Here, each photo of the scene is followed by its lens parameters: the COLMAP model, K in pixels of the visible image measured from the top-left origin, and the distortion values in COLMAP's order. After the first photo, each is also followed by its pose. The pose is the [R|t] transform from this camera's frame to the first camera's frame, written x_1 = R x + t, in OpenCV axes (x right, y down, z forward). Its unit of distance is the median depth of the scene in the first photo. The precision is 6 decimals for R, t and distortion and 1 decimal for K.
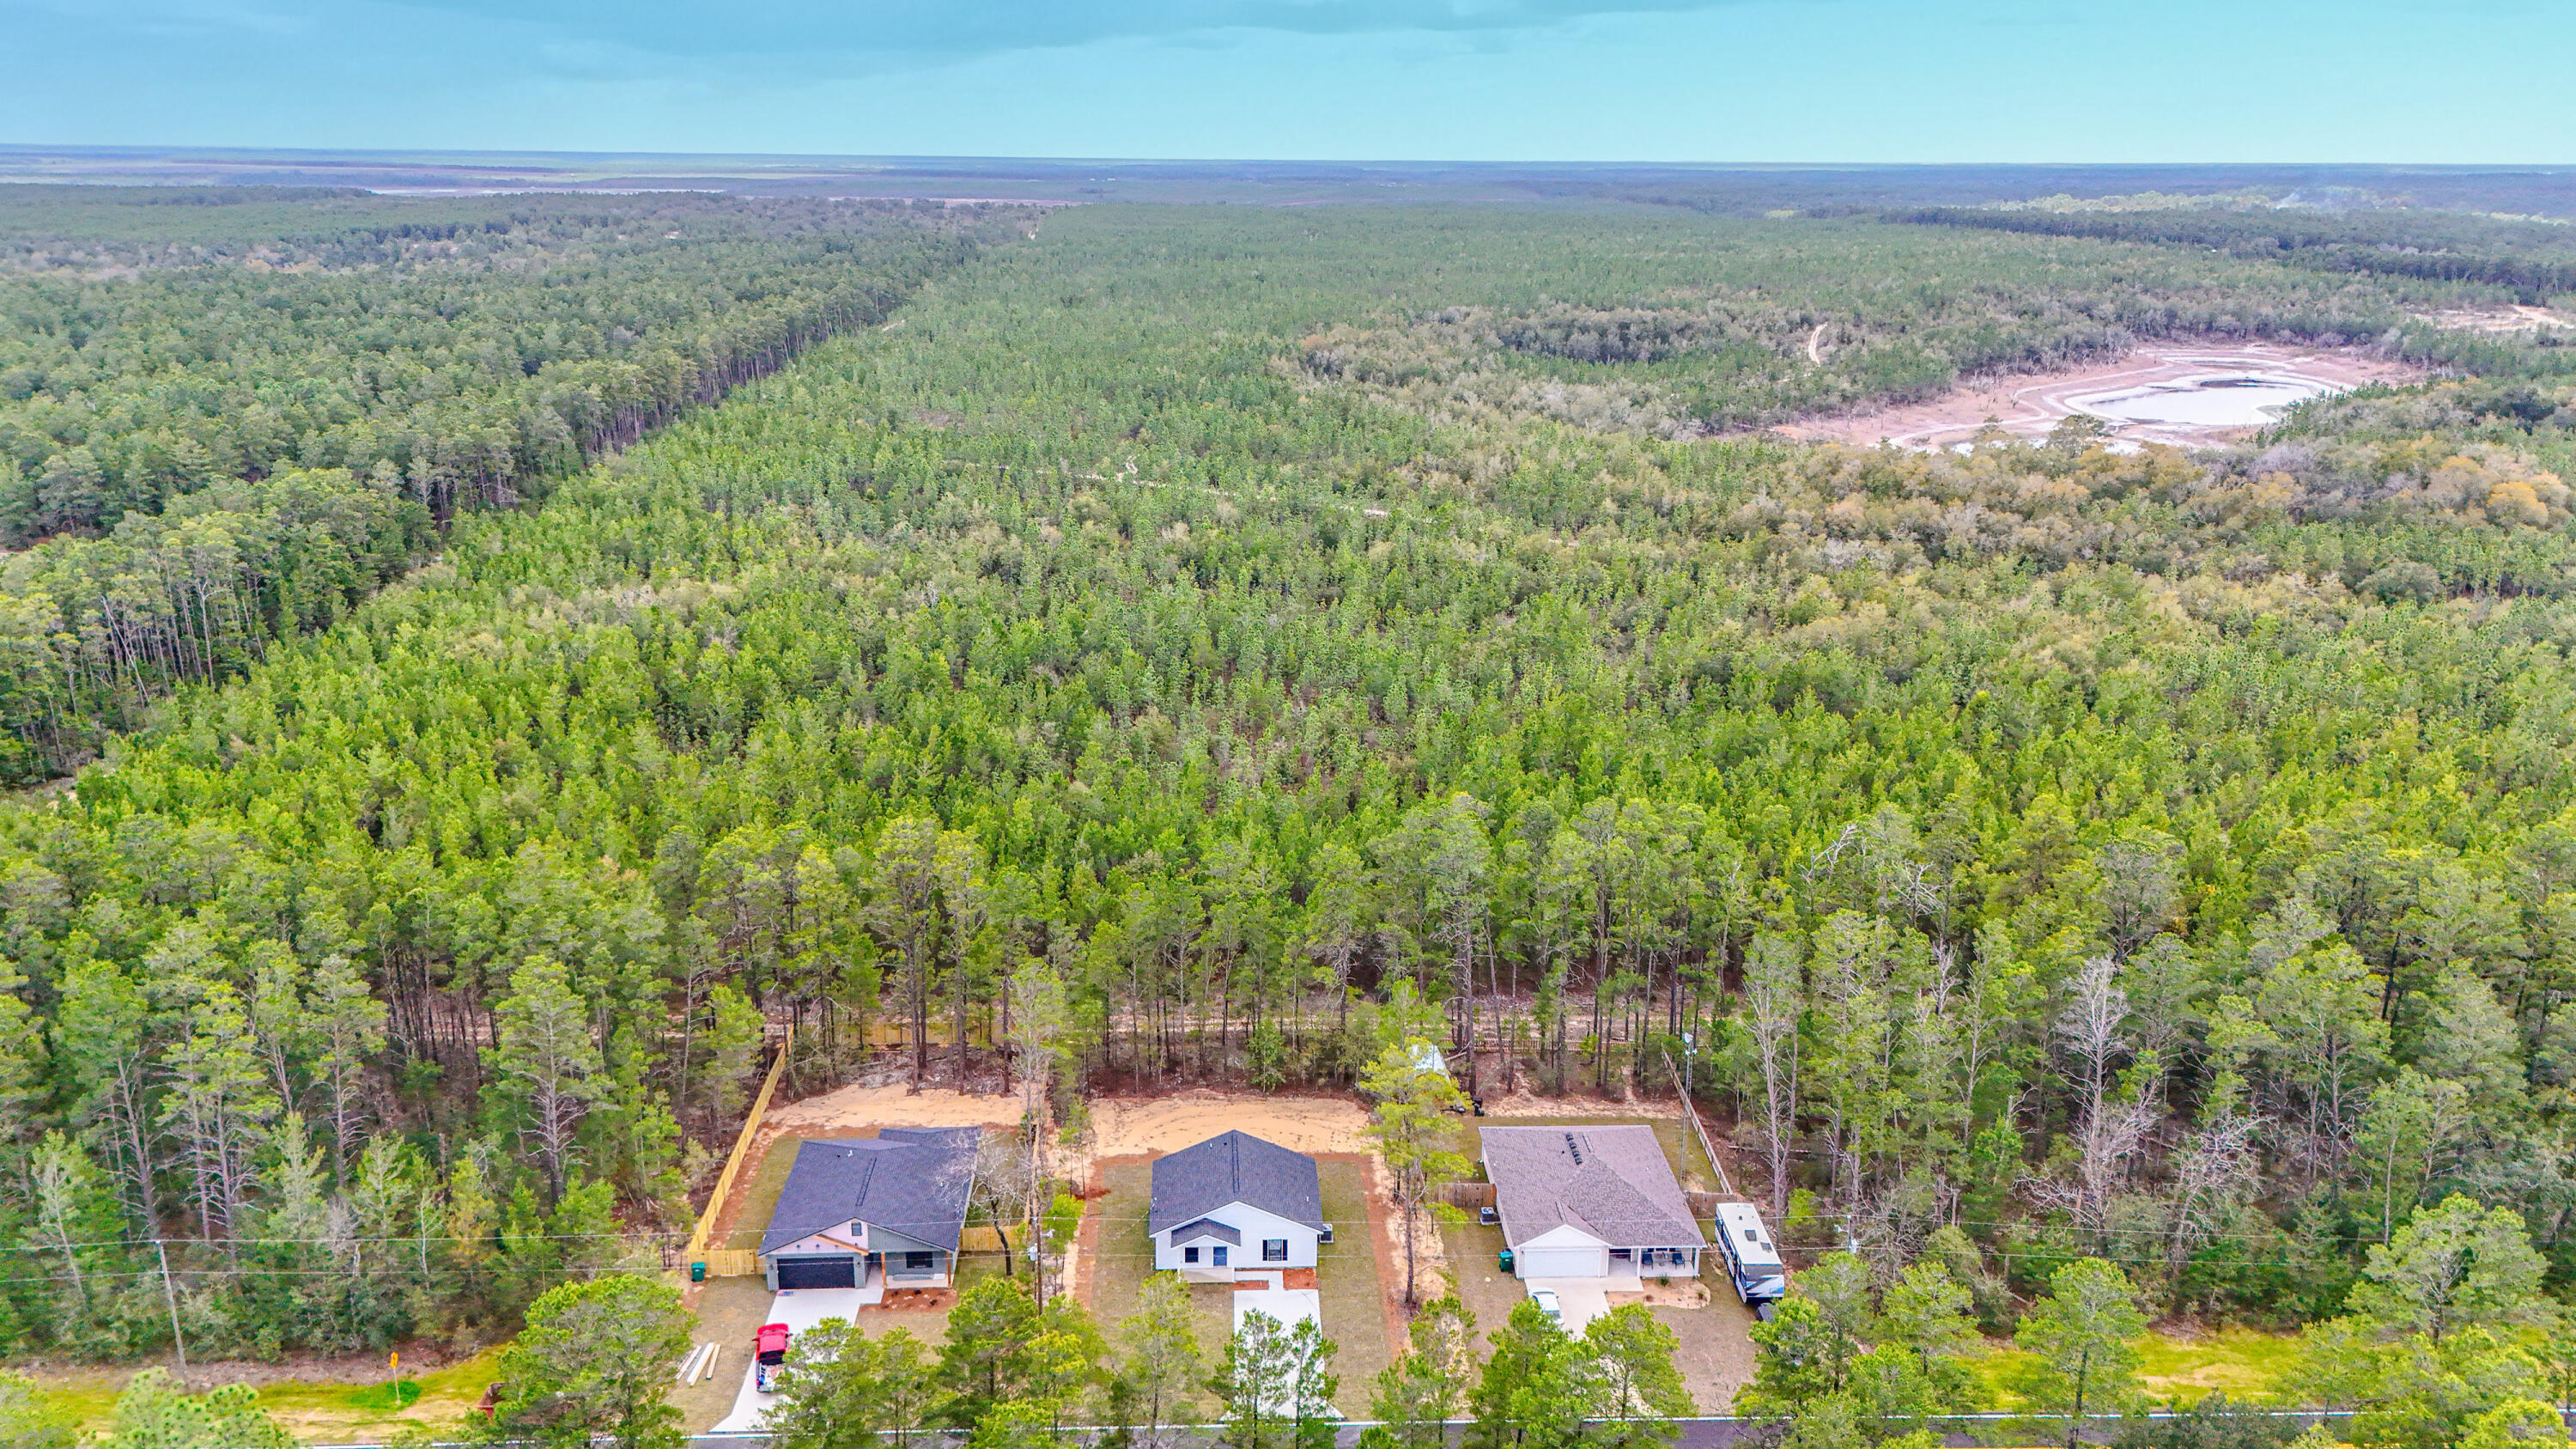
lens RADIAL K [[1899.0, 0, 1288.0], [0, 1899.0, 724.5], [0, 0, 1]] dist [0.083333, -0.086326]
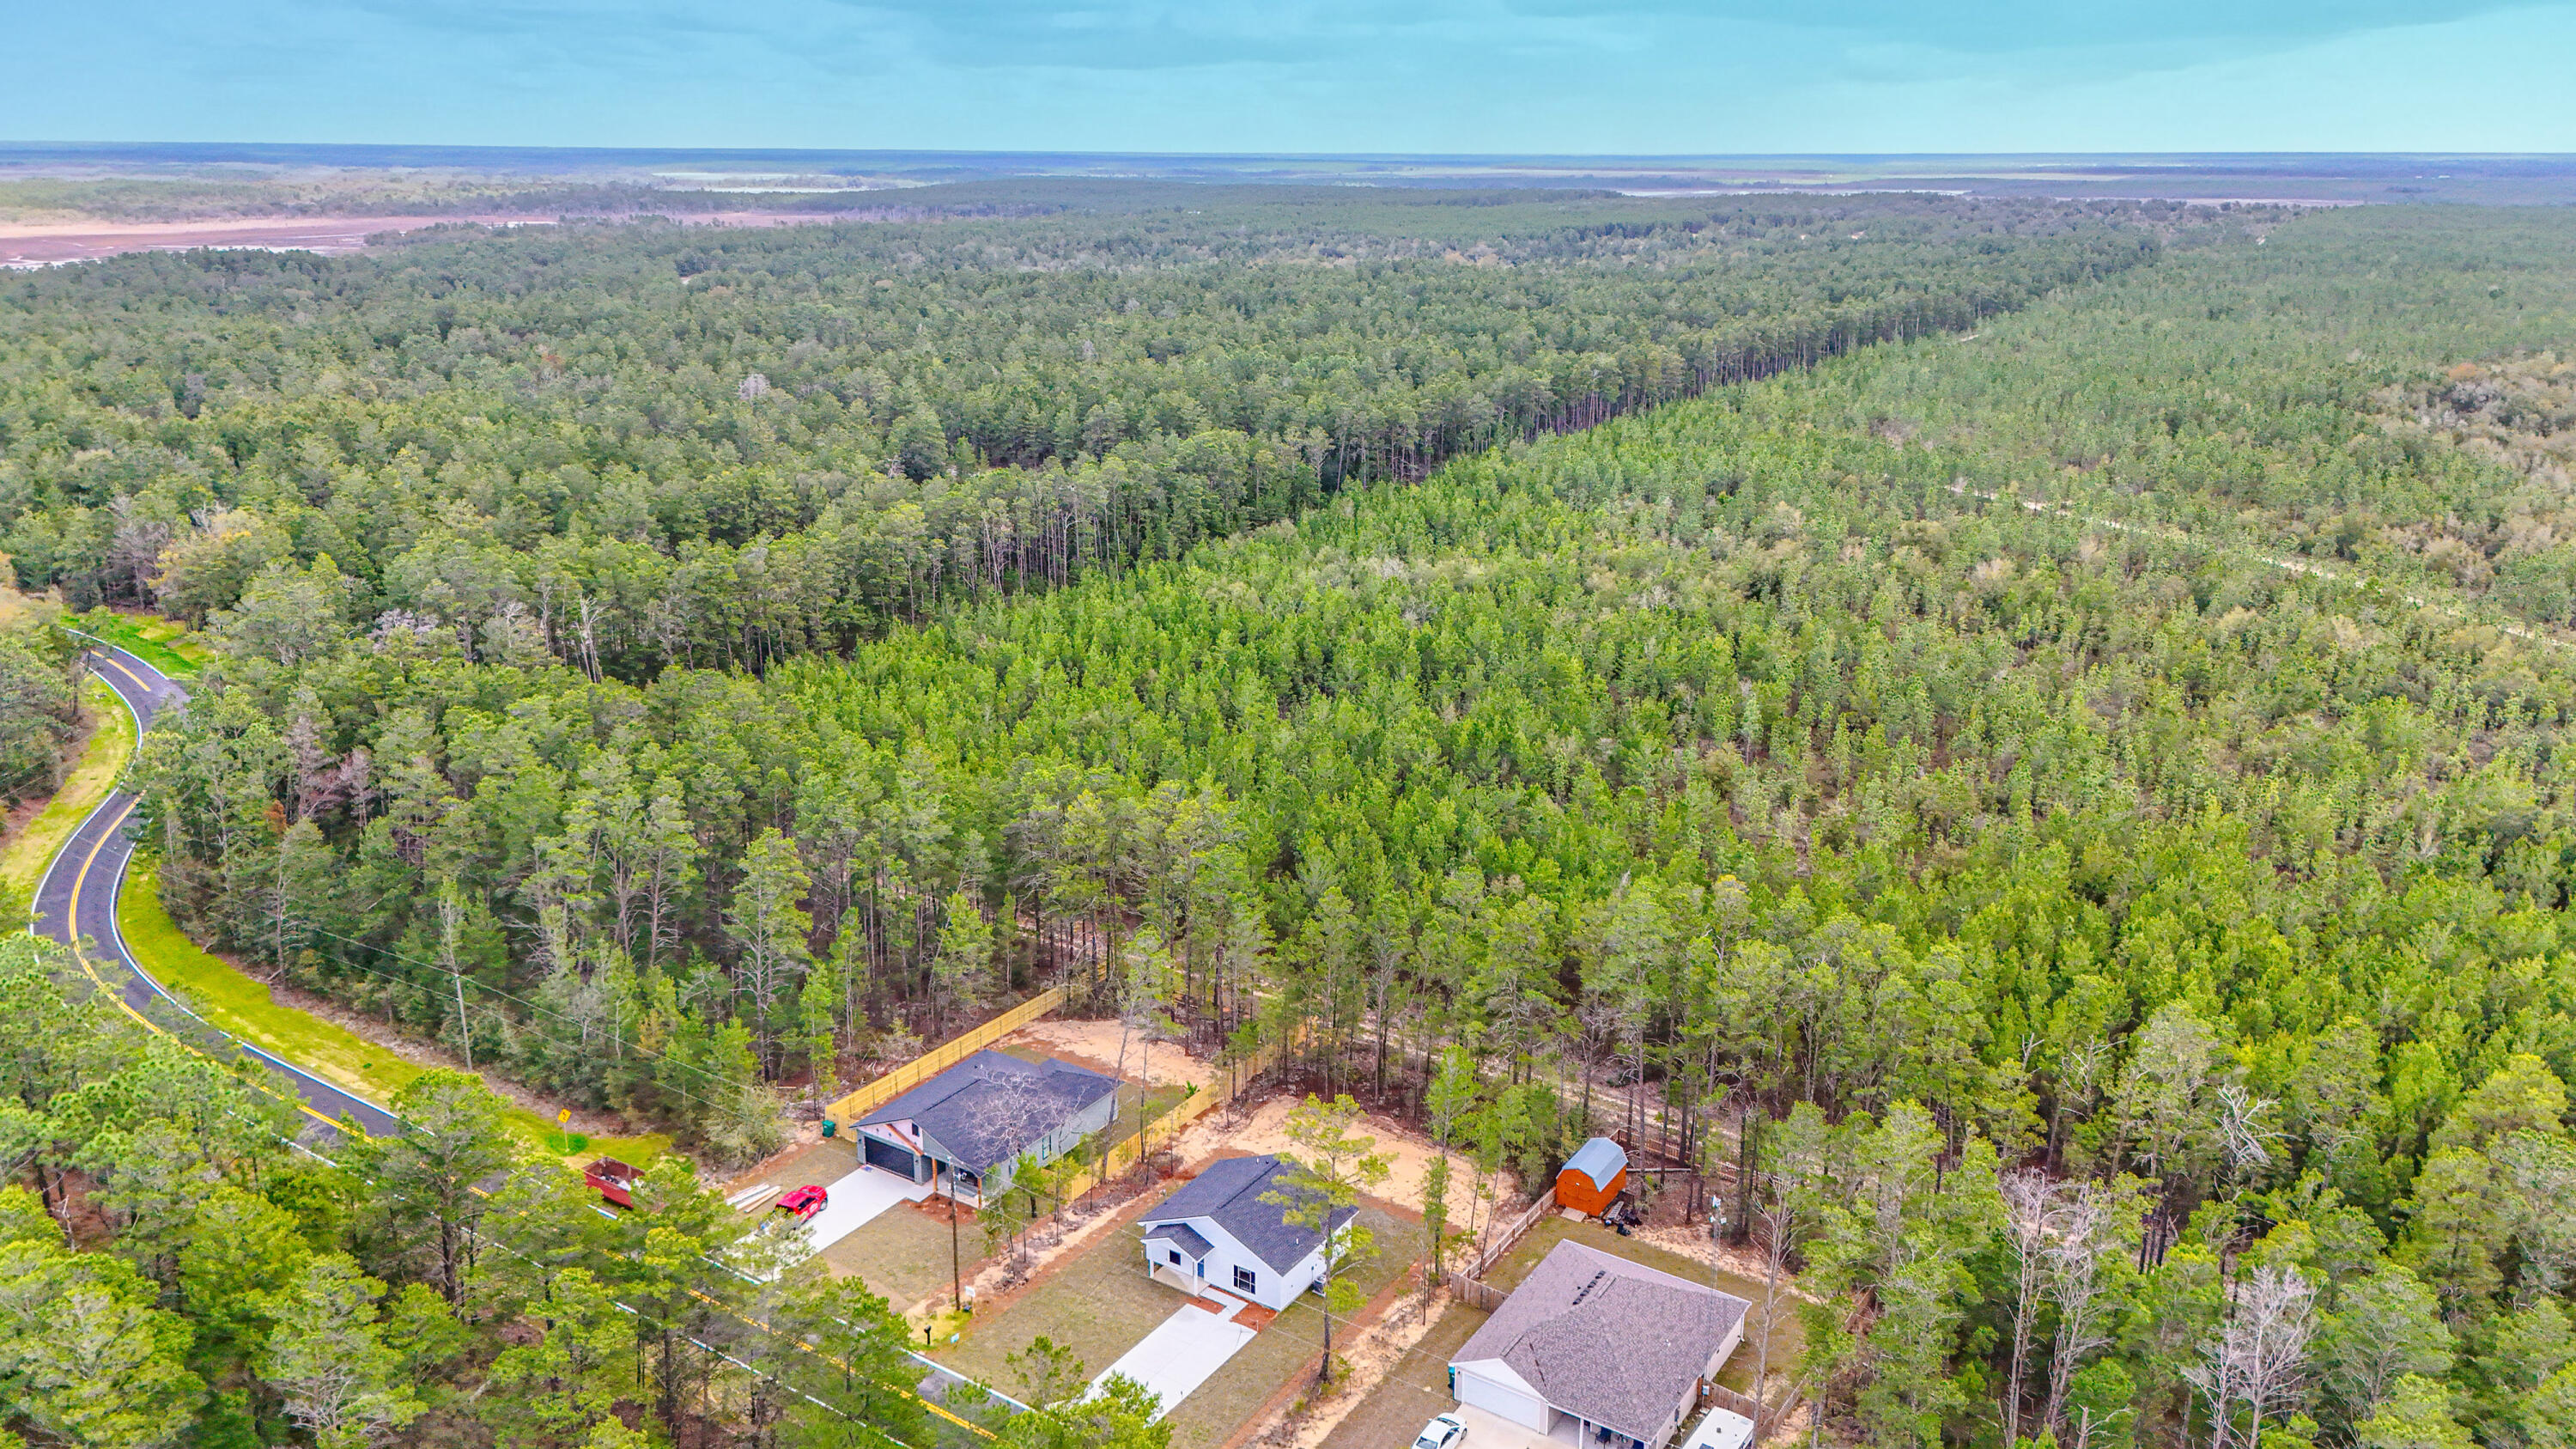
lens RADIAL K [[1899.0, 0, 1288.0], [0, 1899.0, 724.5], [0, 0, 1]] dist [0.083333, -0.086326]
pose [[0.811627, 0.167367, -0.559687, 0.454548], [-0.167609, 0.984515, 0.051348, -0.048933], [0.559614, 0.052133, 0.827112, 0.178627]]
